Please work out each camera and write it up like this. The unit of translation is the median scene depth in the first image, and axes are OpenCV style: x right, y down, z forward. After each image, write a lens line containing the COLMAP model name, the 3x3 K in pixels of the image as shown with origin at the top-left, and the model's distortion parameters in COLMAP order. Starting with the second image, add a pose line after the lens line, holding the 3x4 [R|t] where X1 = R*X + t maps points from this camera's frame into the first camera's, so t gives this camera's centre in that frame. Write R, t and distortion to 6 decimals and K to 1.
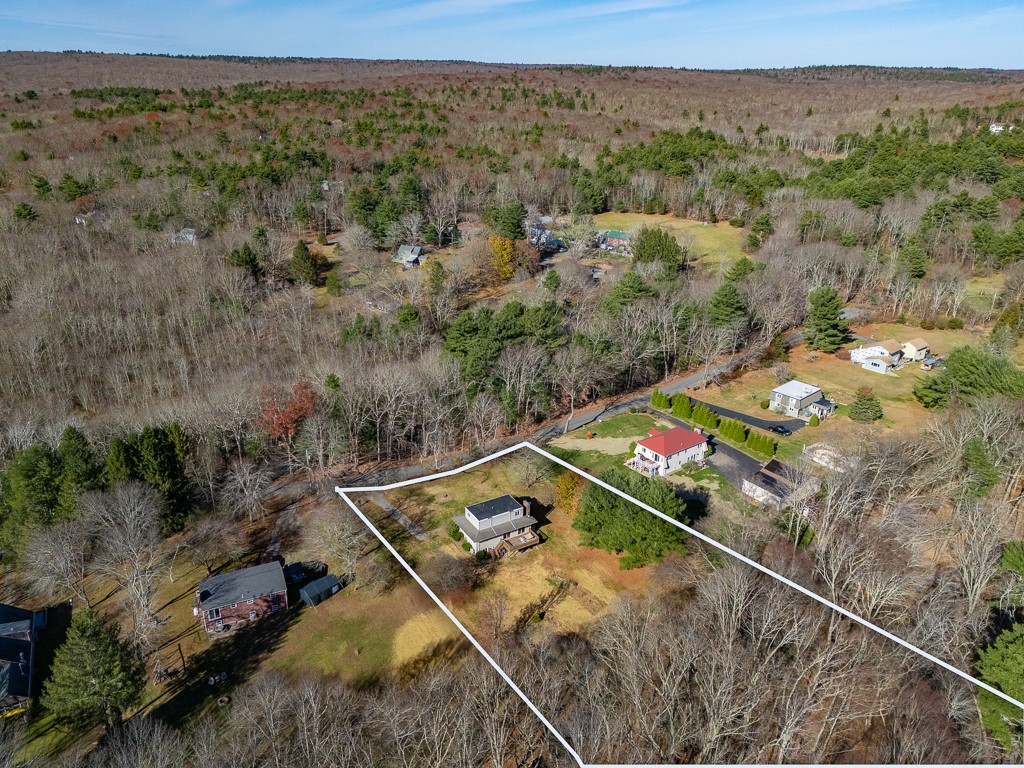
lens RADIAL K [[742.7, 0, 509.3], [0, 742.7, 384.7], [0, 0, 1]] dist [0.128366, -0.171254]
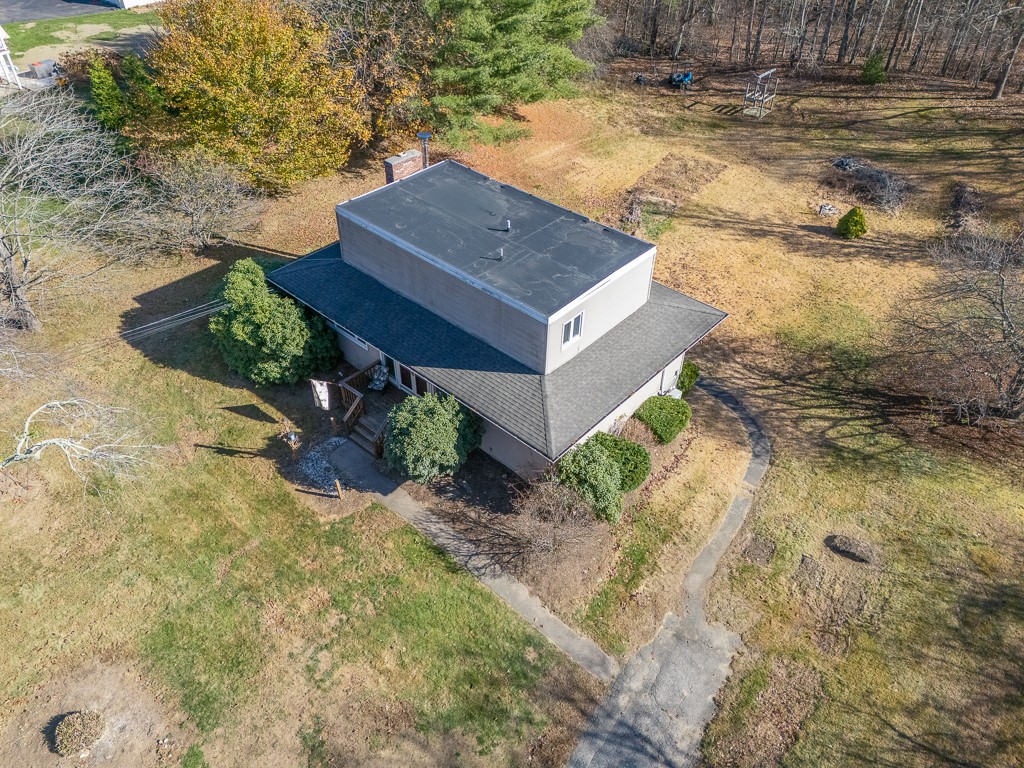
lens RADIAL K [[748.2, 0, 512.0], [0, 748.2, 377.6], [0, 0, 1]] dist [0.084531, -0.081213]
pose [[-0.295054, -0.641032, 0.708534, -0.189428], [0.353023, 0.615940, 0.704268, 0.070297], [-0.887873, 0.457926, 0.044563, 1.131492]]
